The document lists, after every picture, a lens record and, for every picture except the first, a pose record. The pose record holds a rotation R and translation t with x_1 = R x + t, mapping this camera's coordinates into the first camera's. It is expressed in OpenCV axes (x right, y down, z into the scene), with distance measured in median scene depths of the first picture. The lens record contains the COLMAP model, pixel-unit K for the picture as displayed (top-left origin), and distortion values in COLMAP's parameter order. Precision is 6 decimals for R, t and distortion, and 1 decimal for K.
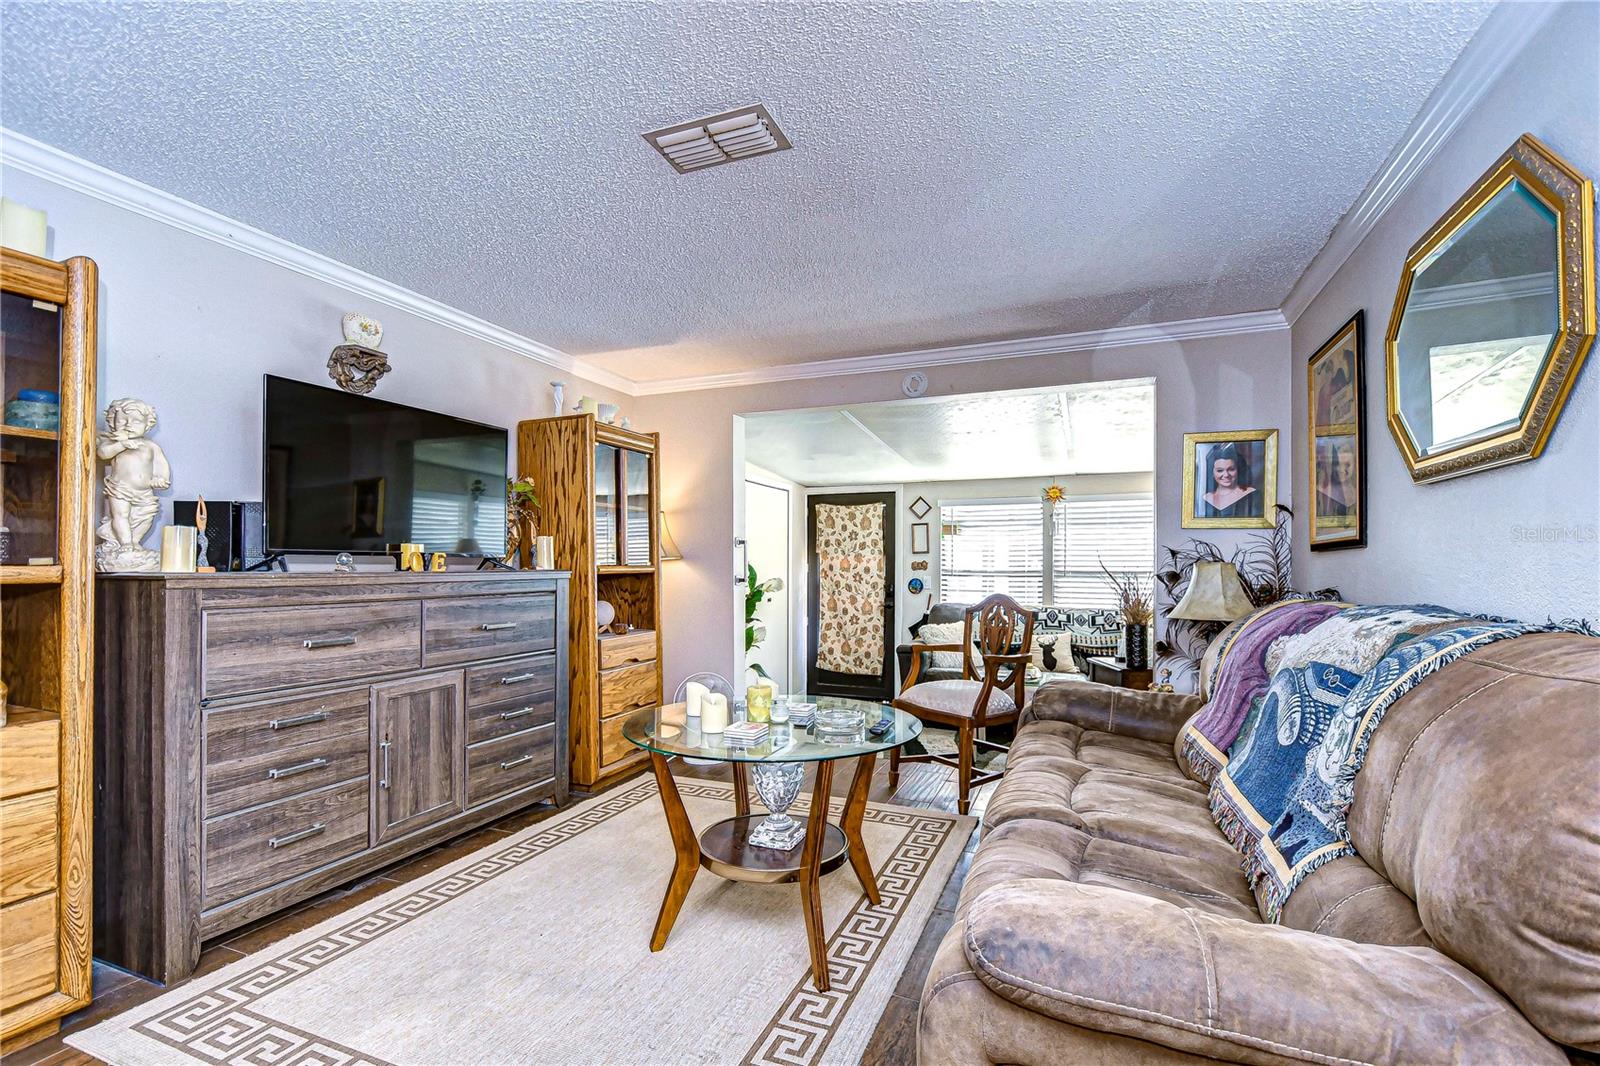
lens RADIAL K [[707.8, 0, 803.4], [0, 707.8, 563.4], [0, 0, 1]] dist [0.012207, -0.014883]
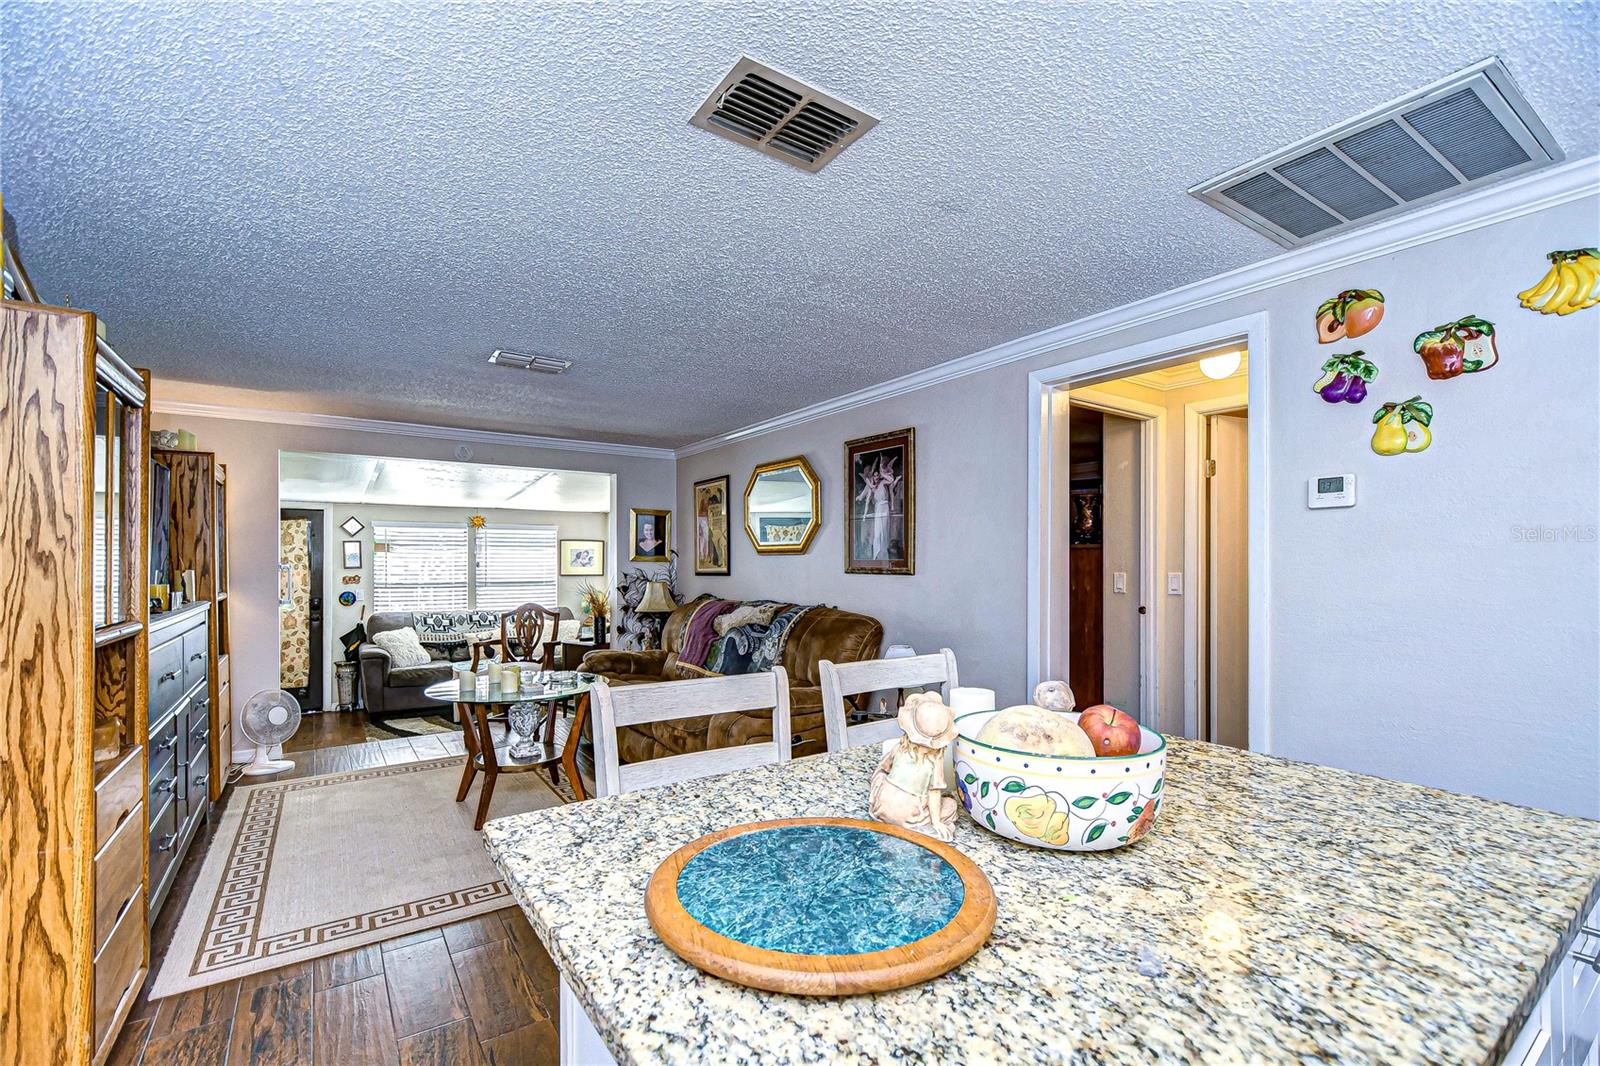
lens RADIAL K [[686.5, 0, 790.5], [0, 686.5, 562.1], [0, 0, 1]] dist [0.012944, -0.010206]
pose [[0.552600, -0.000335, 0.833447, -0.590882], [0.000169, 1.000000, 0.000291, -0.041344], [-0.833447, -0.000020, 0.552600, -0.253856]]
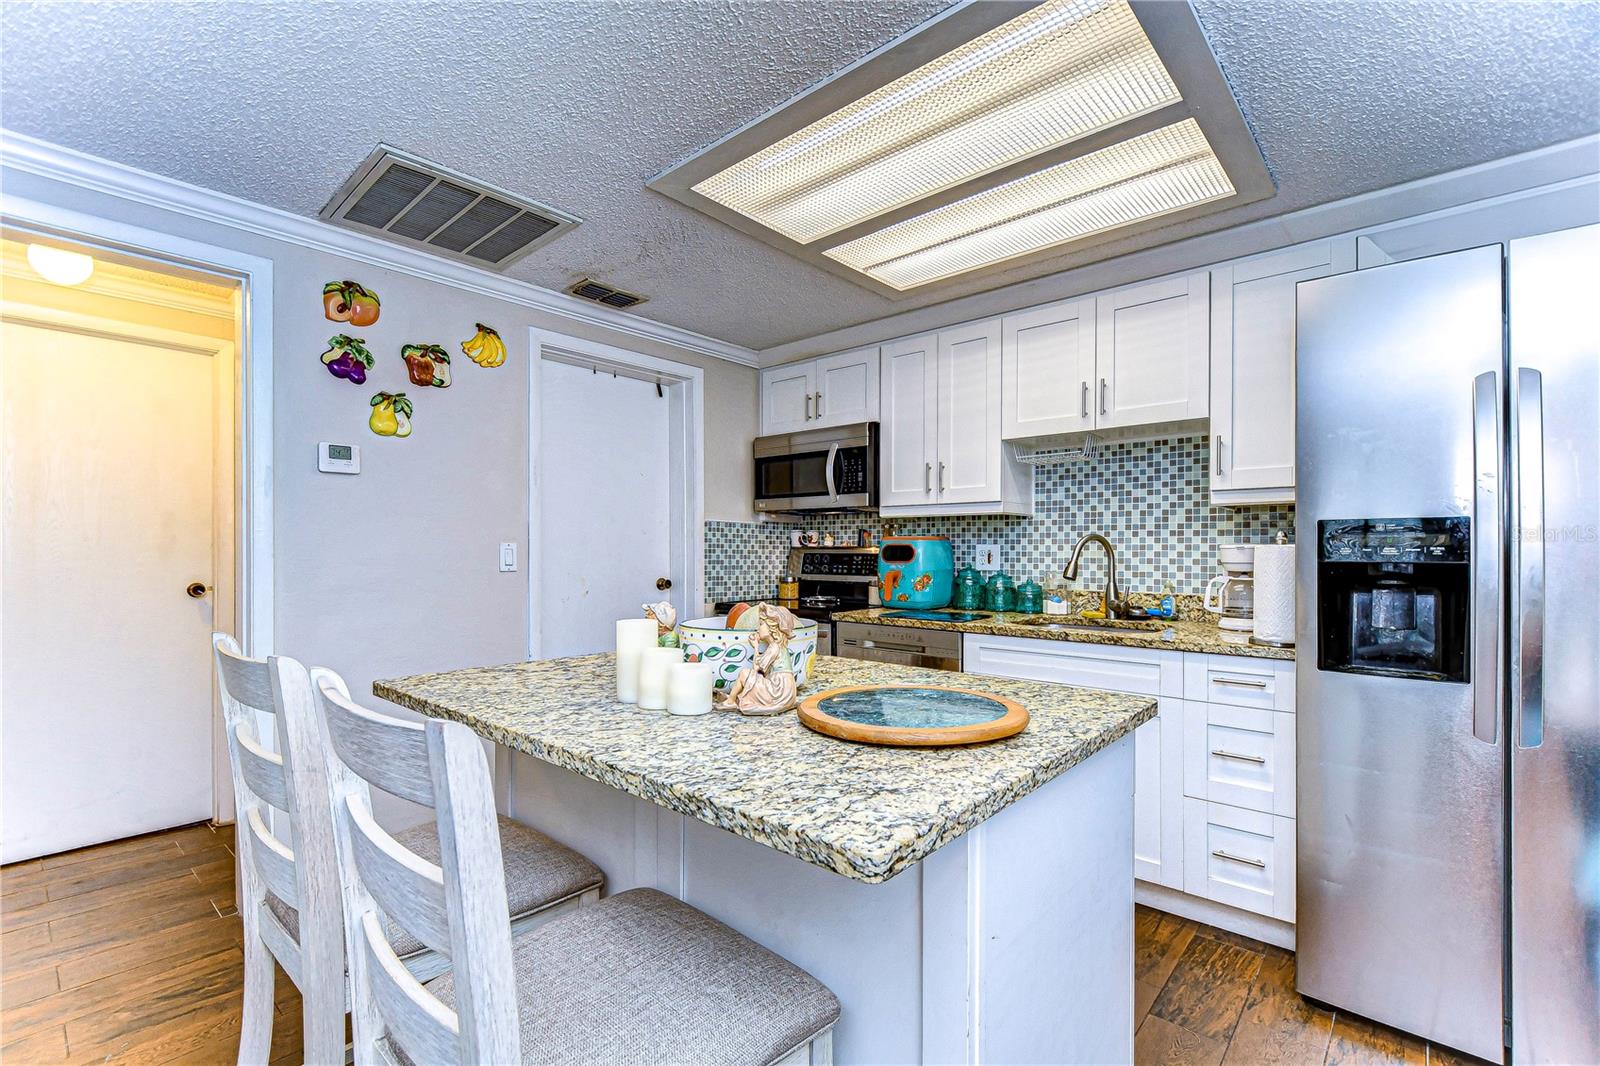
lens RADIAL K [[712.4, 0, 801.9], [0, 712.4, 550.5], [0, 0, 1]] dist [0.001007, 0.000013]
pose [[-0.941914, -0.003219, 0.335839, -0.484819], [-0.003707, 0.999993, -0.000811, -0.018198], [-0.335834, -0.002009, -0.941919, 0.137208]]
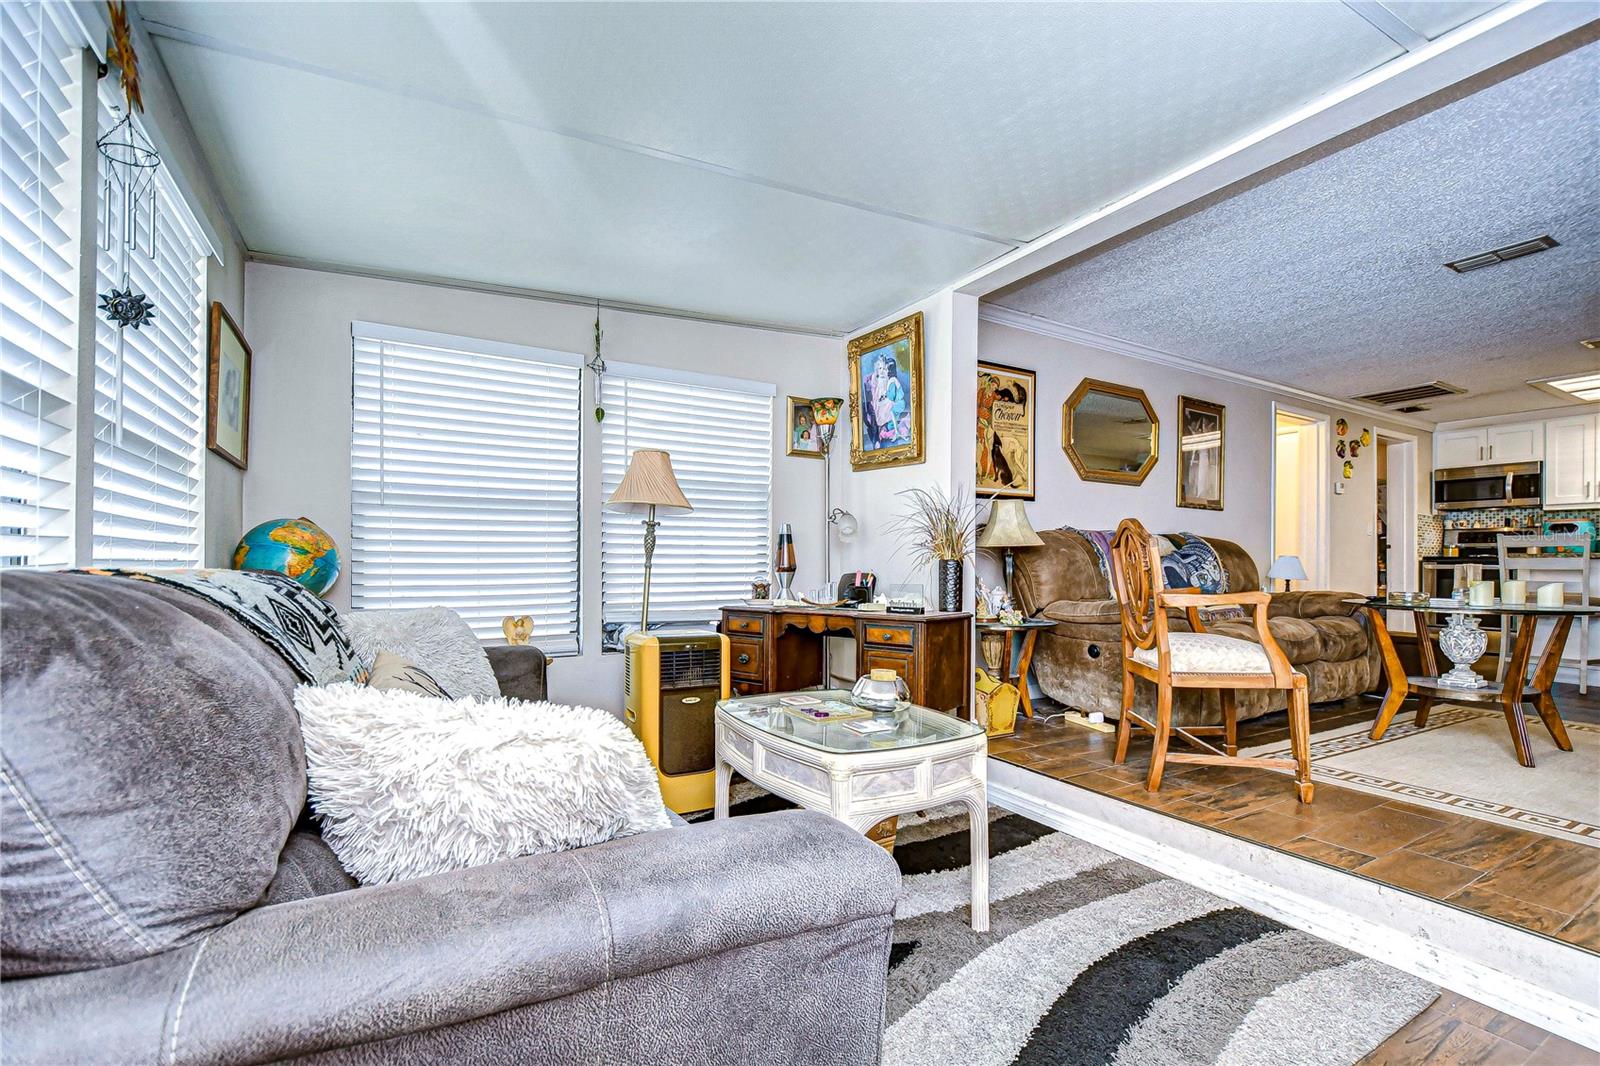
lens RADIAL K [[701.1, 0, 791.8], [0, 701.1, 563.7], [0, 0, 1]] dist [0.008540, -0.007325]
pose [[-0.790166, -0.007136, 0.612851, 0.096168], [-0.010355, 0.999945, -0.001708, 0.086797], [-0.612805, -0.007696, -0.790197, 1.657740]]
